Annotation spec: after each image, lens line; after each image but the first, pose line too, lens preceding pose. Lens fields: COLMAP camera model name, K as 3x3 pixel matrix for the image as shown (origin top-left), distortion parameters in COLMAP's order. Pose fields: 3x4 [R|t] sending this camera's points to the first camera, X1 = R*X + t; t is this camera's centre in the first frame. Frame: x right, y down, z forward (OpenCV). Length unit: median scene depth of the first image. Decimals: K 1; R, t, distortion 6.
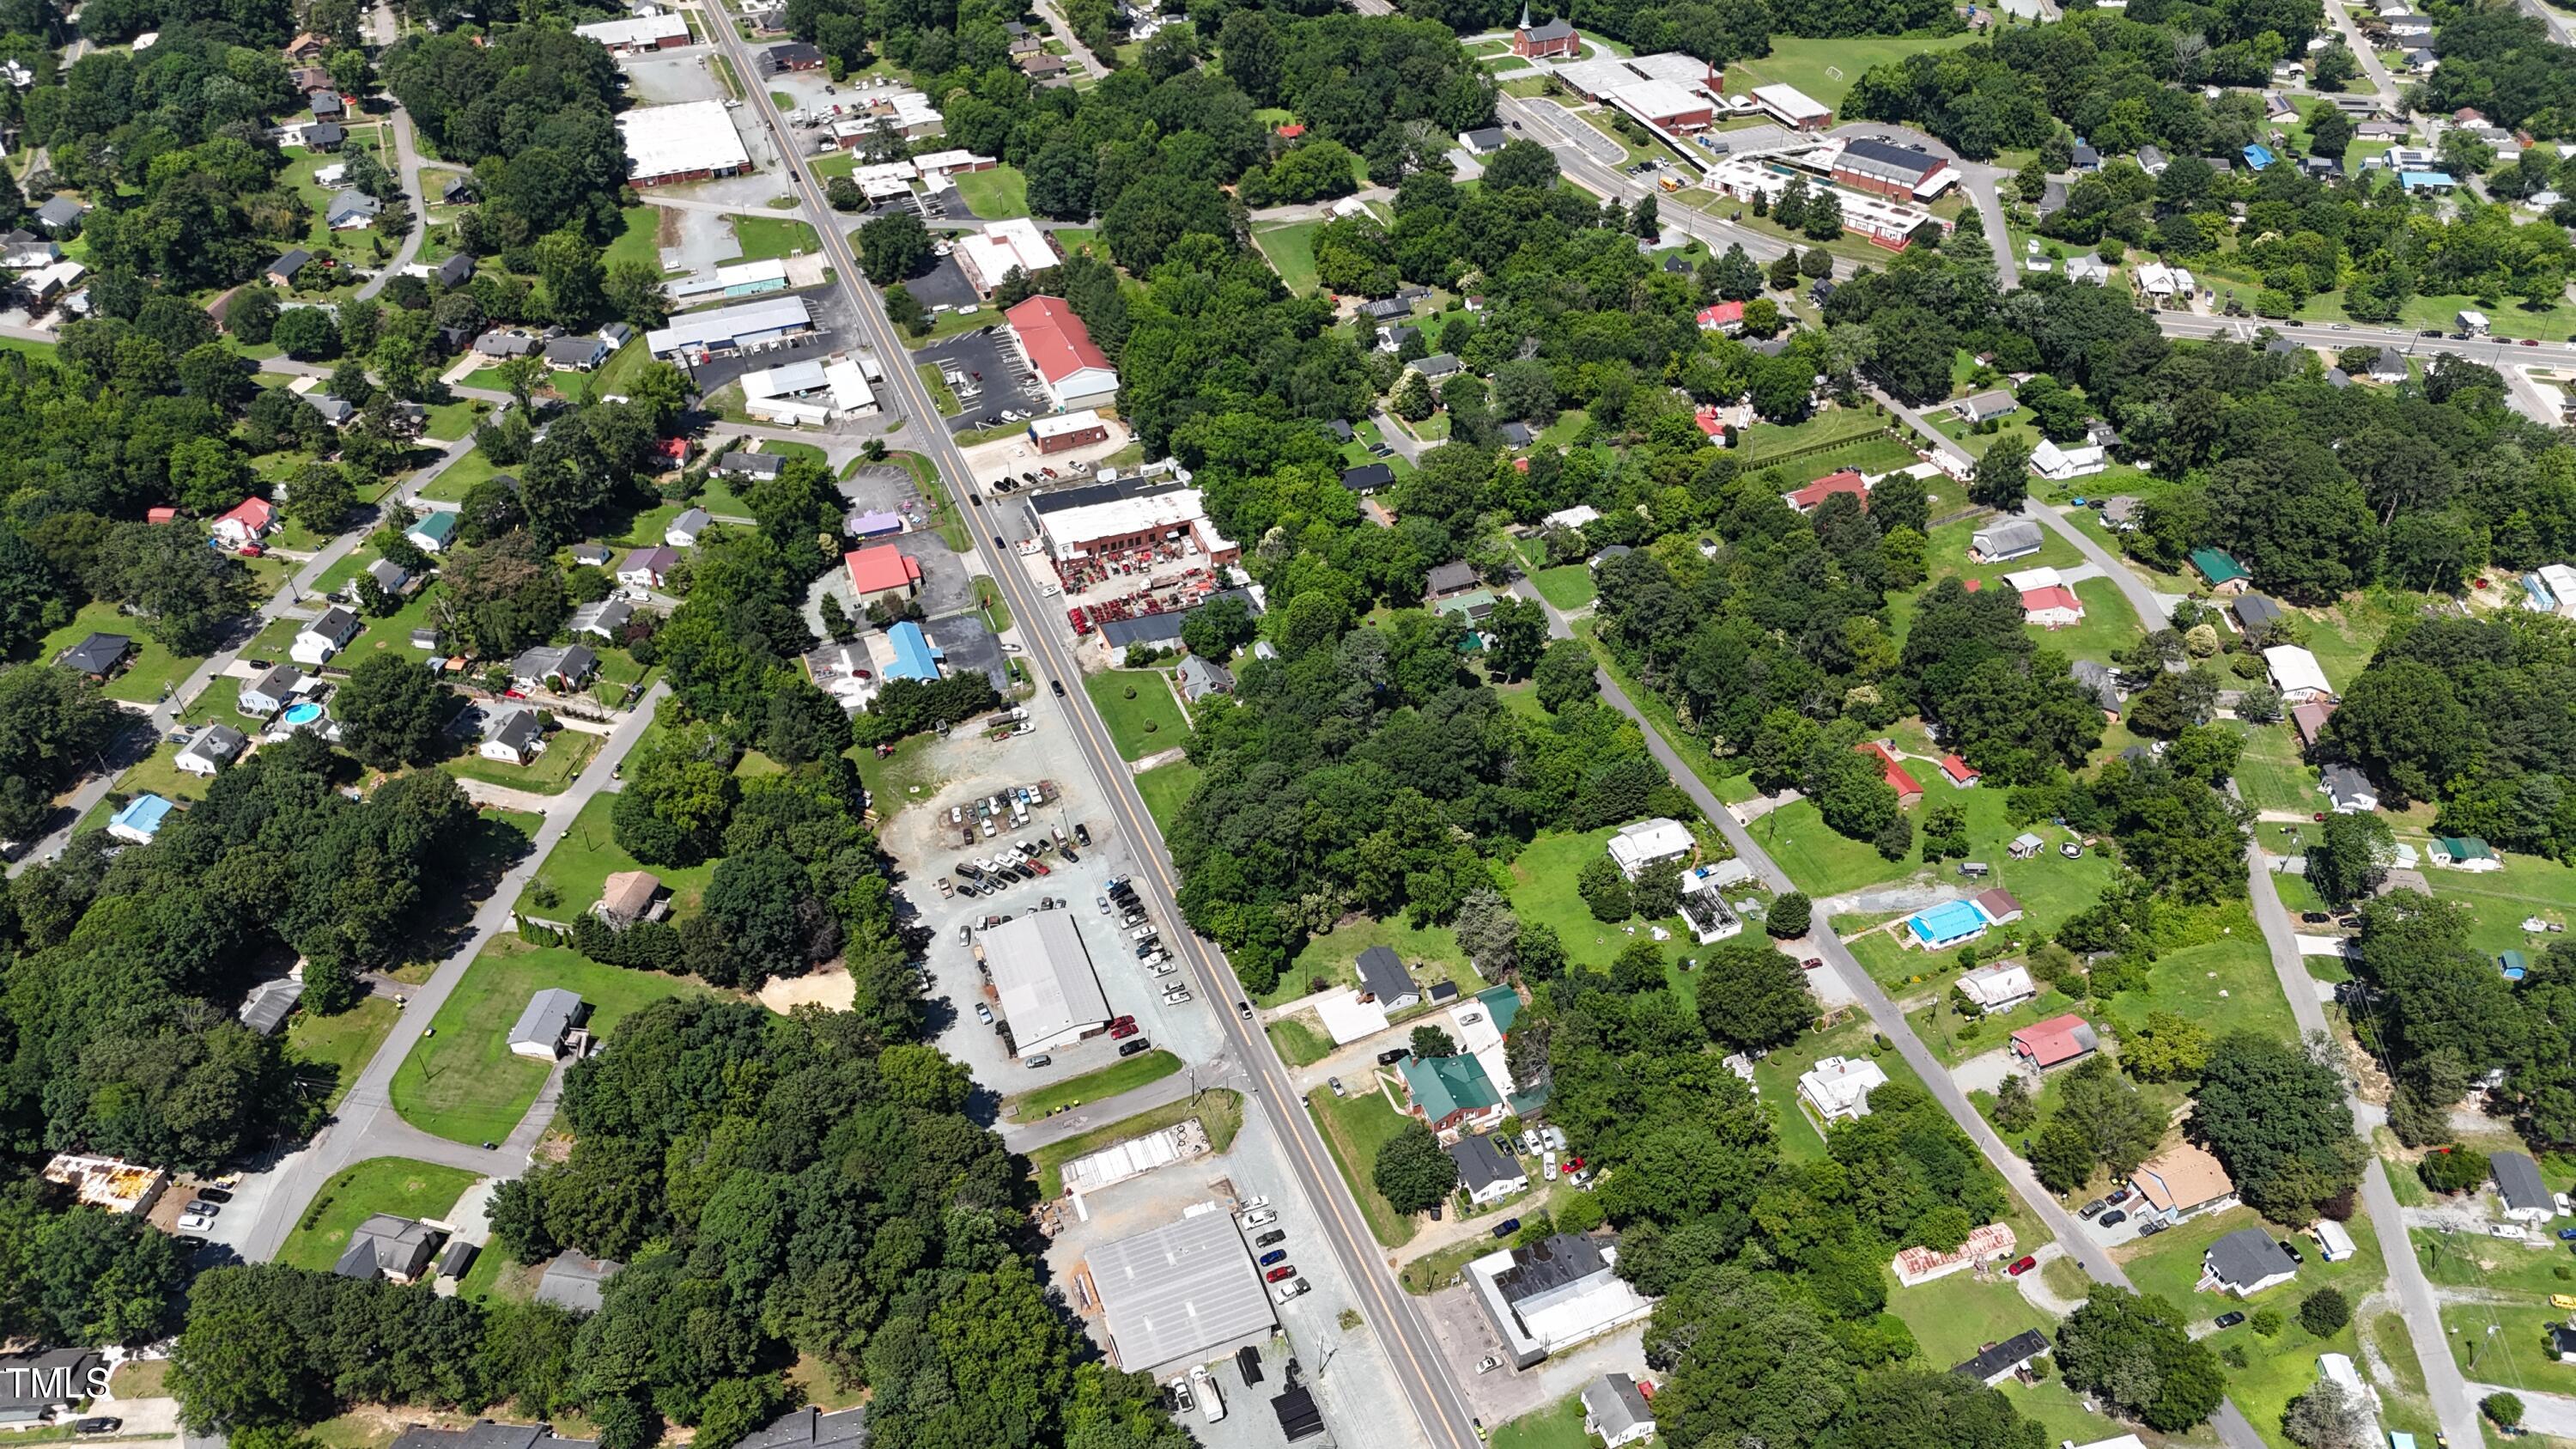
lens RADIAL K [[1860.3, 0, 1288.0], [0, 1860.3, 724.5], [0, 0, 1]] dist [0.058341, -0.051806]
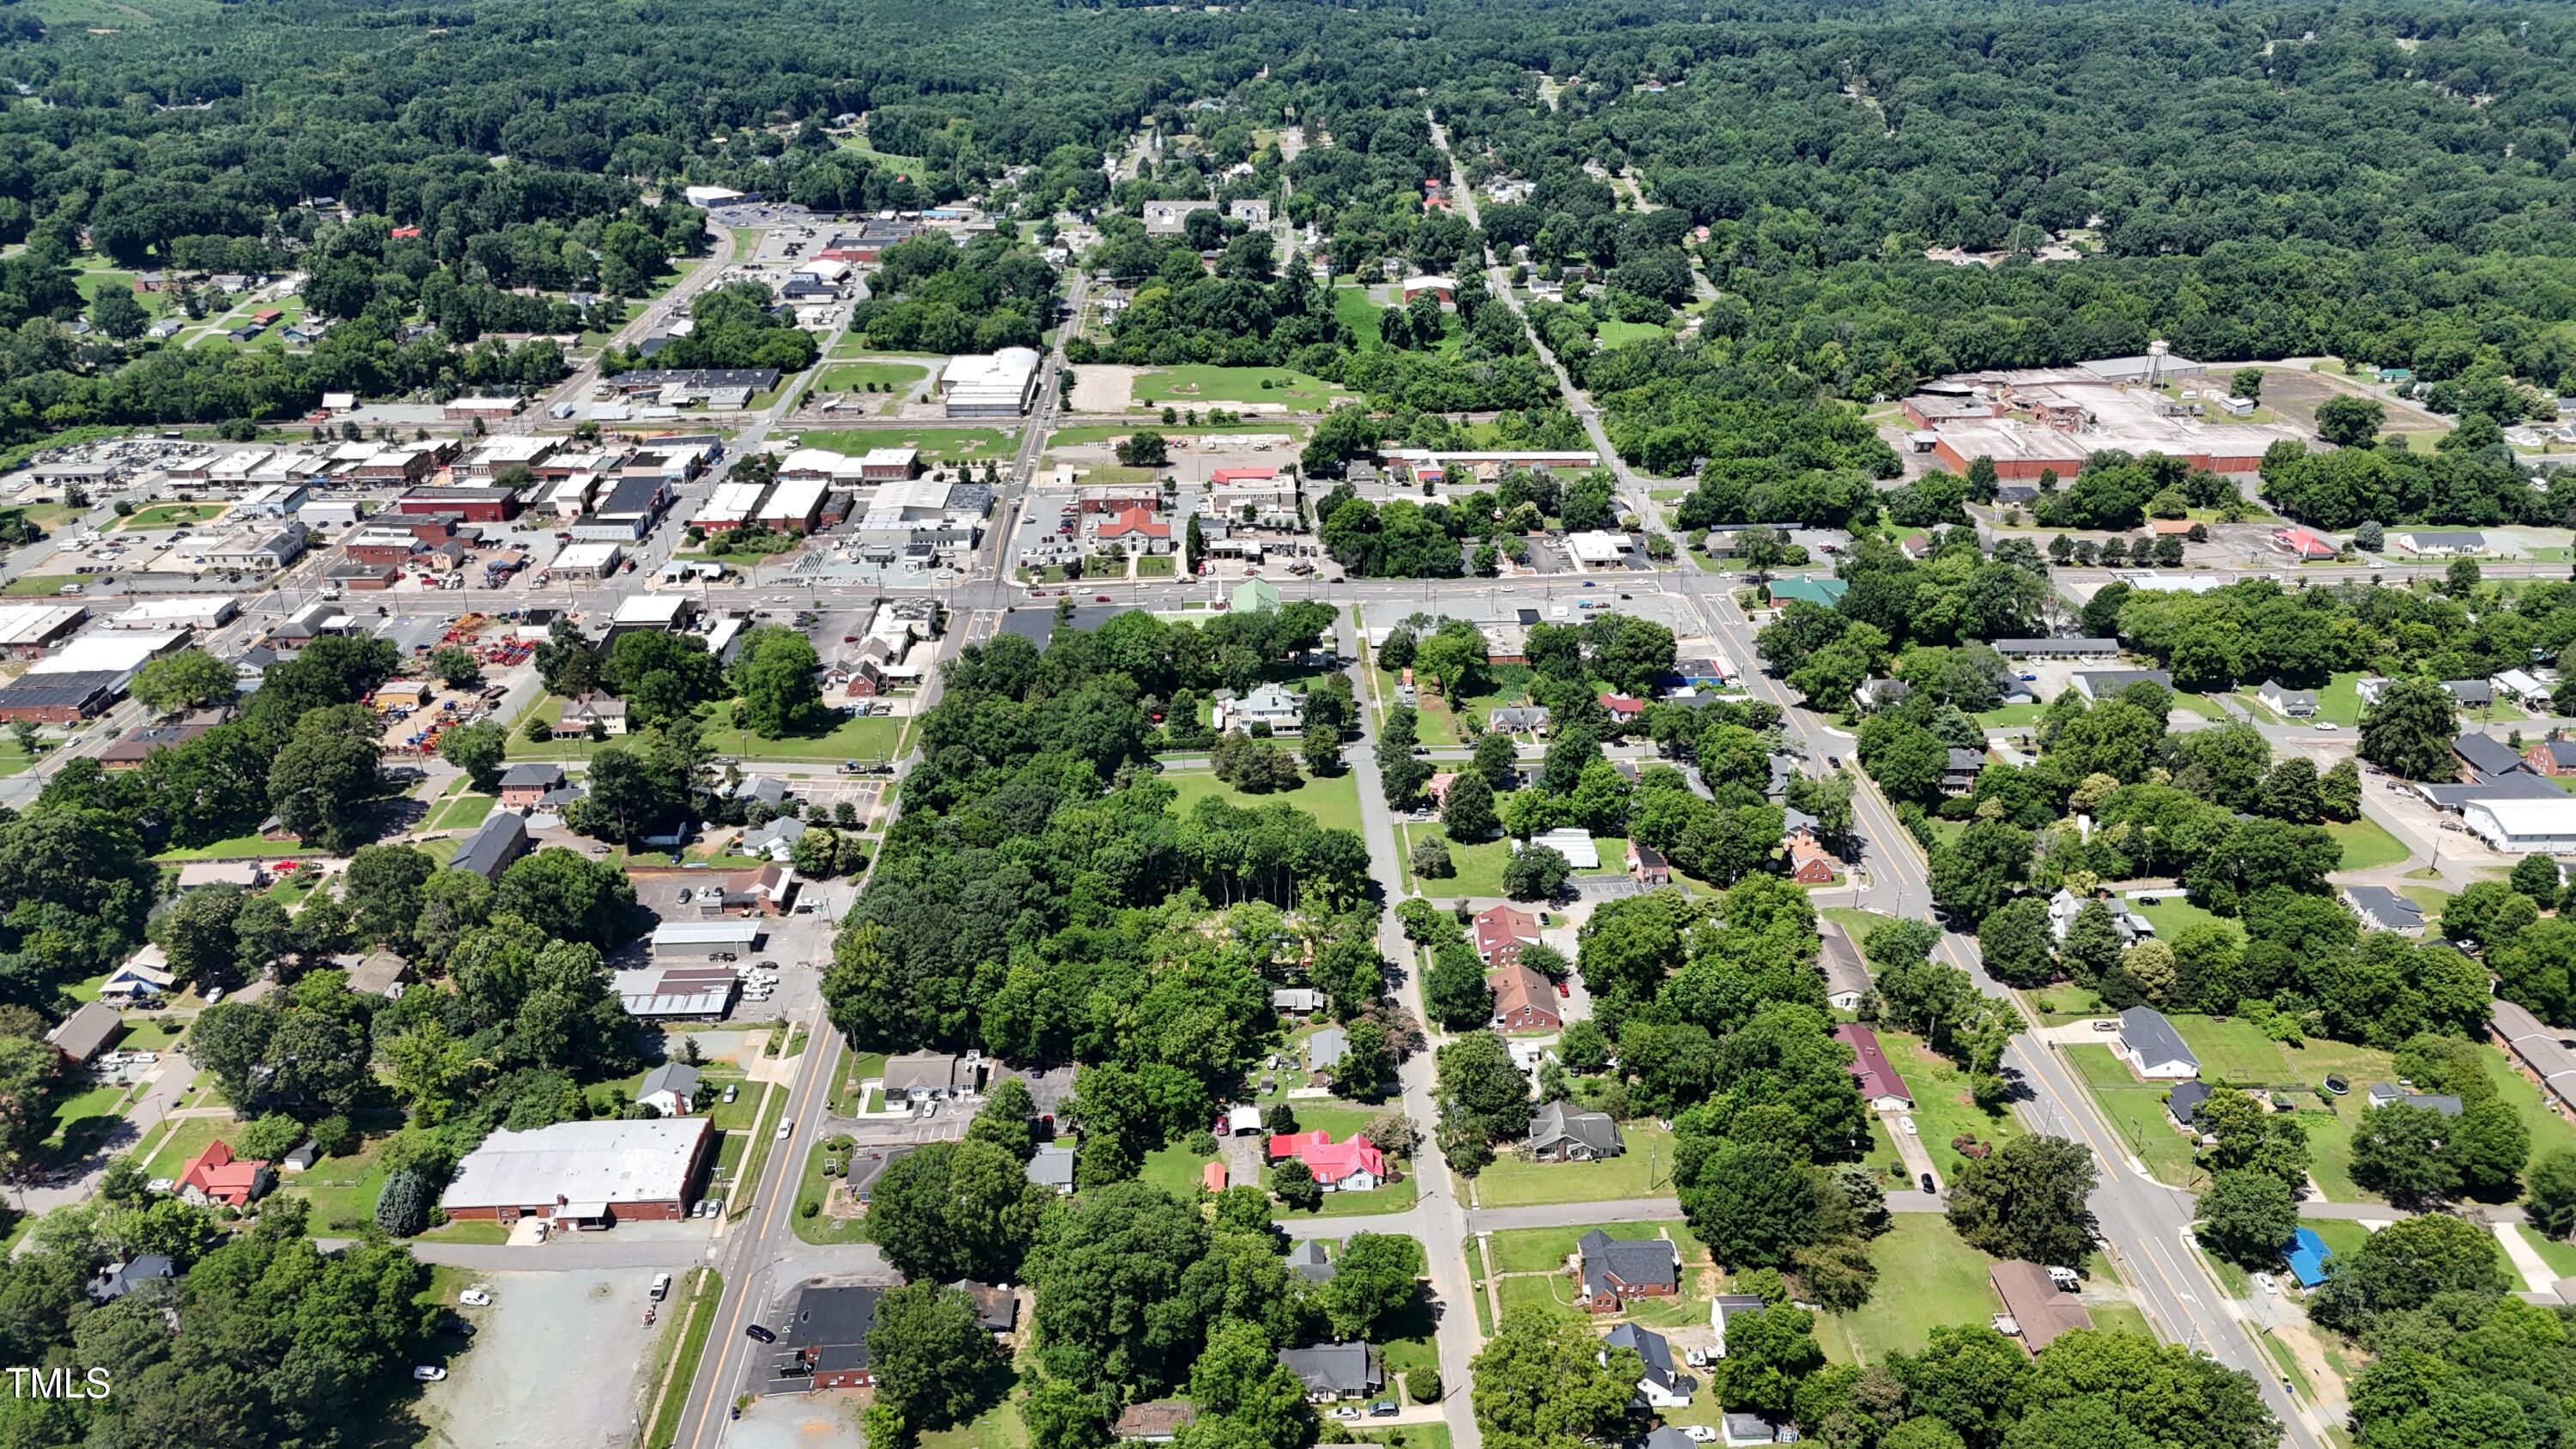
lens RADIAL K [[1932.0, 0, 1288.0], [0, 1932.0, 724.5], [0, 0, 1]] dist [0.080420, -0.056301]
pose [[0.939255, 0.147500, -0.309910, -0.055423], [-0.222059, 0.949653, -0.221019, -0.471024], [0.261706, 0.276412, 0.924720, 0.655173]]
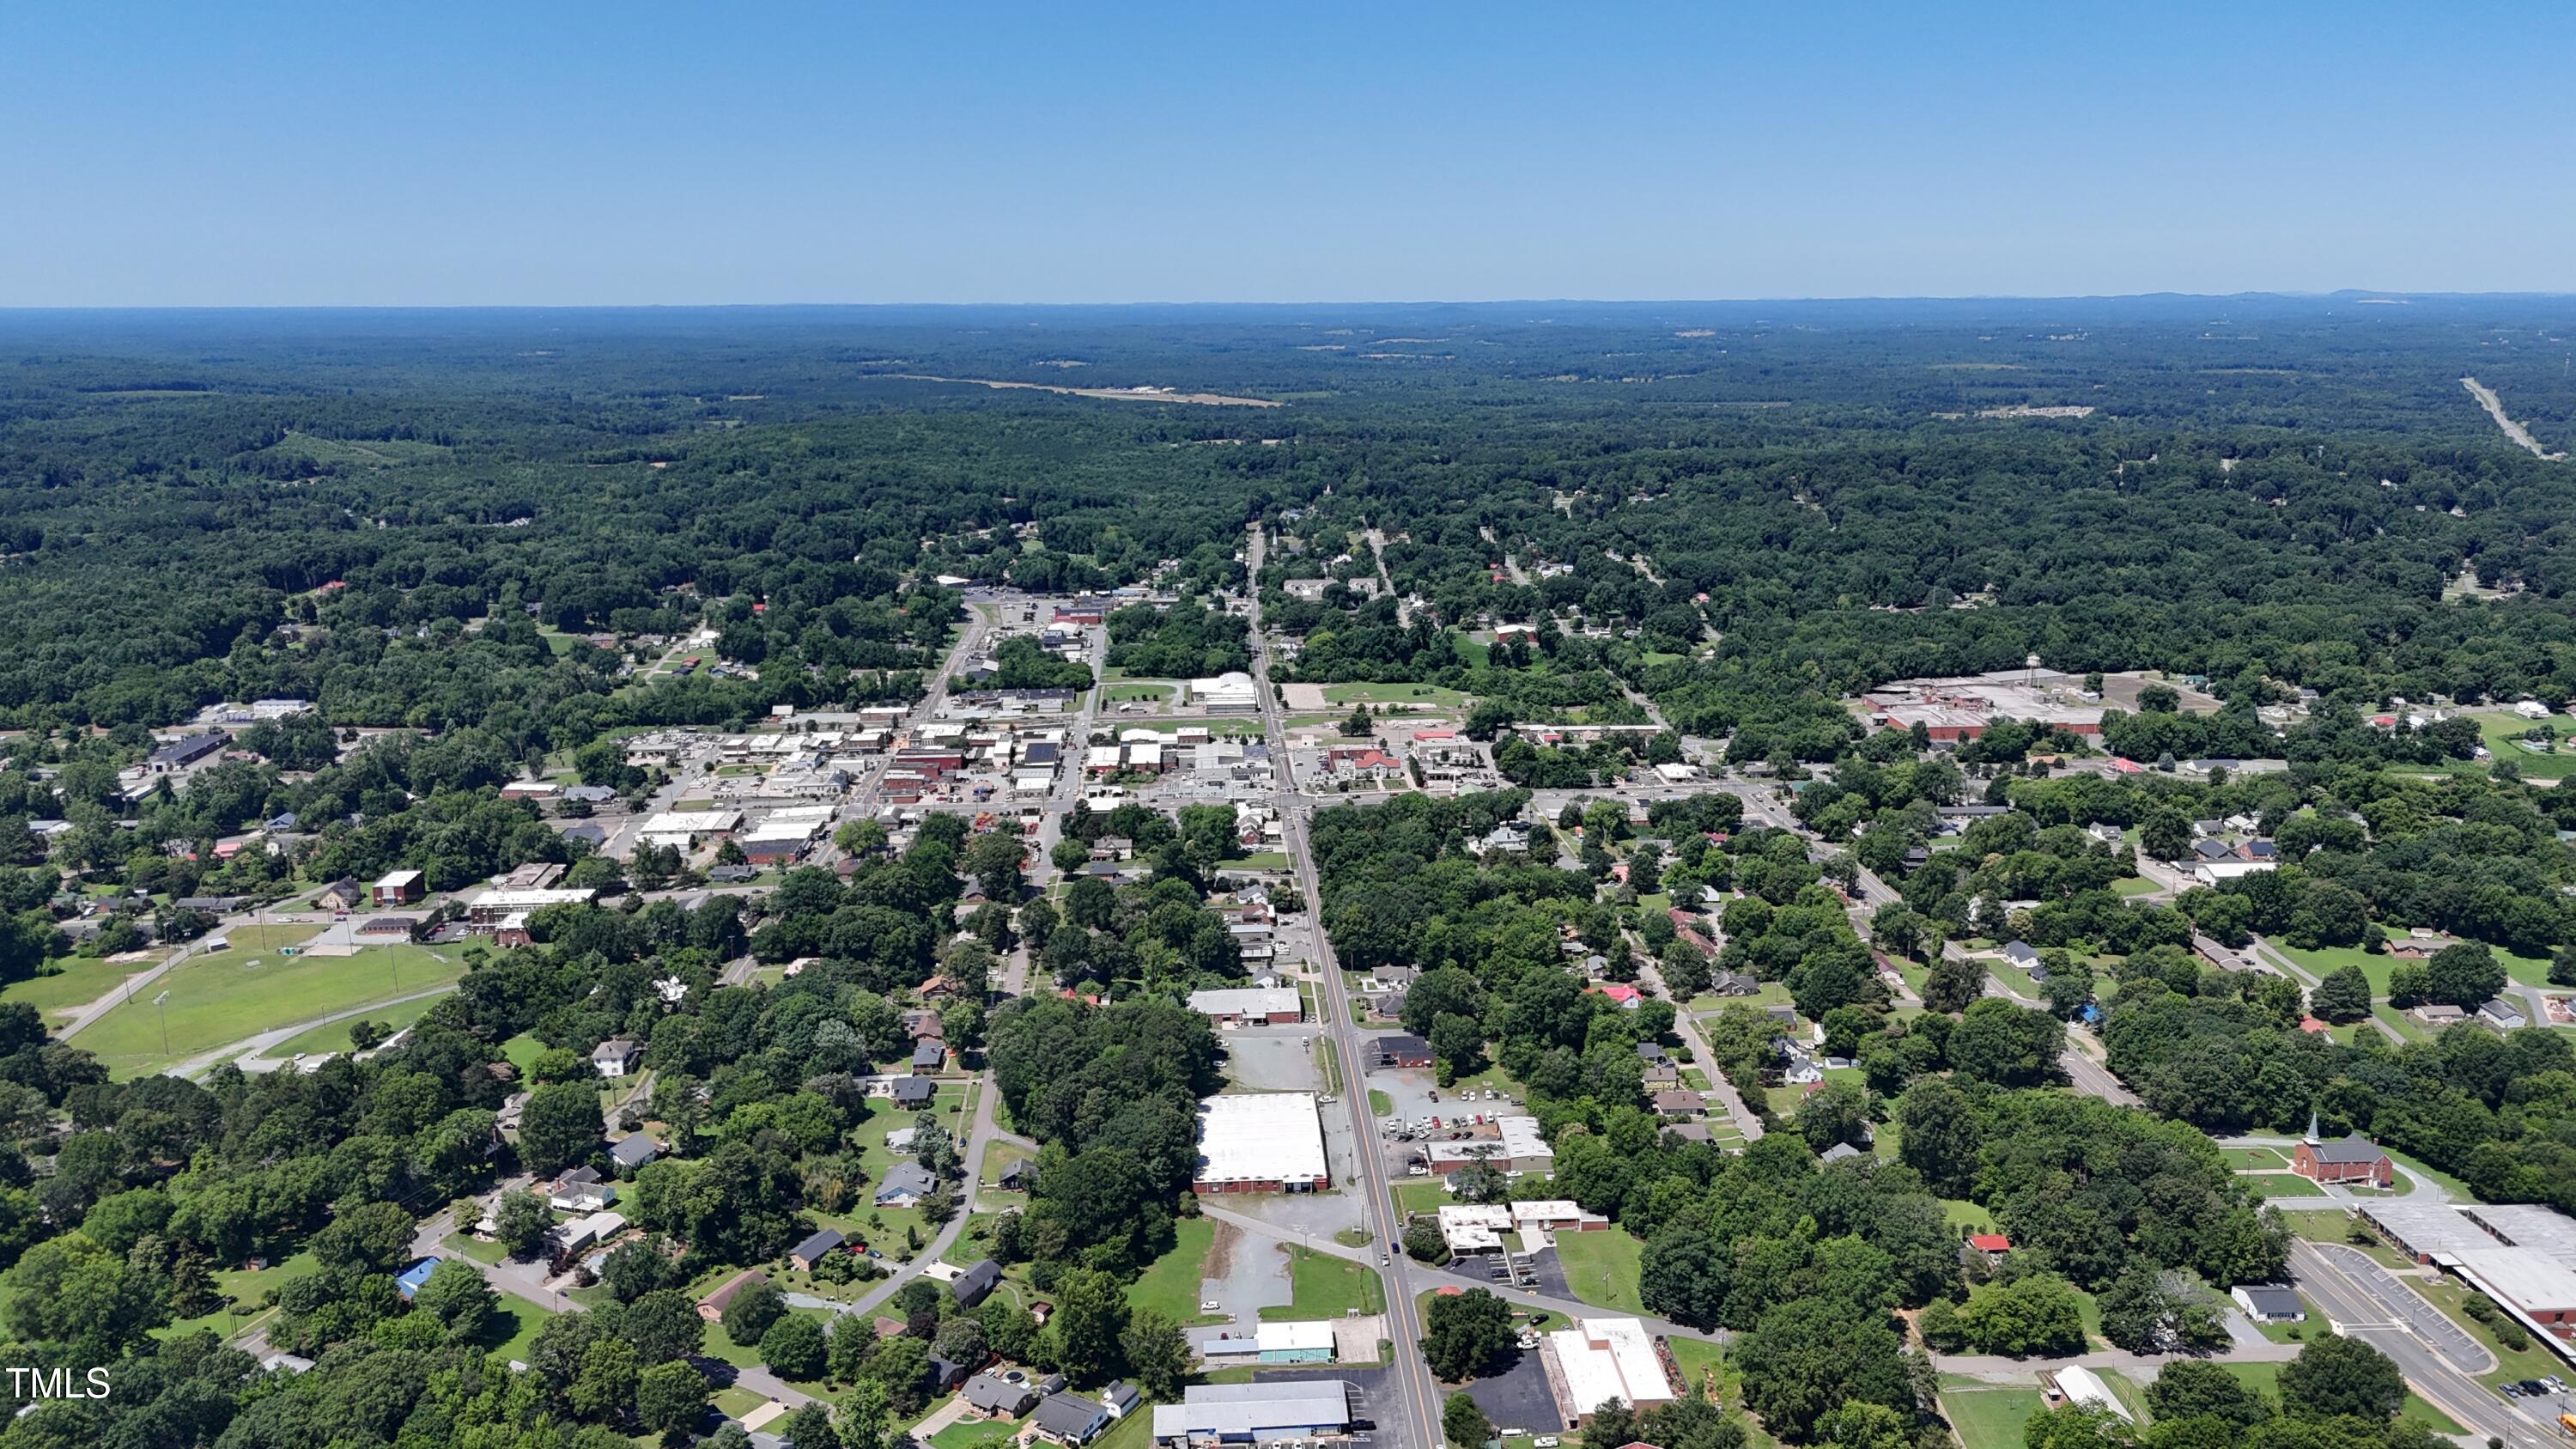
lens RADIAL K [[1860.3, 0, 1288.0], [0, 1860.3, 724.5], [0, 0, 1]] dist [0.058341, -0.051806]
pose [[0.942904, 0.072656, -0.325044, -0.036529], [-0.208472, 0.889850, -0.405840, -0.132065], [0.259754, 0.450430, 0.854190, 0.155846]]
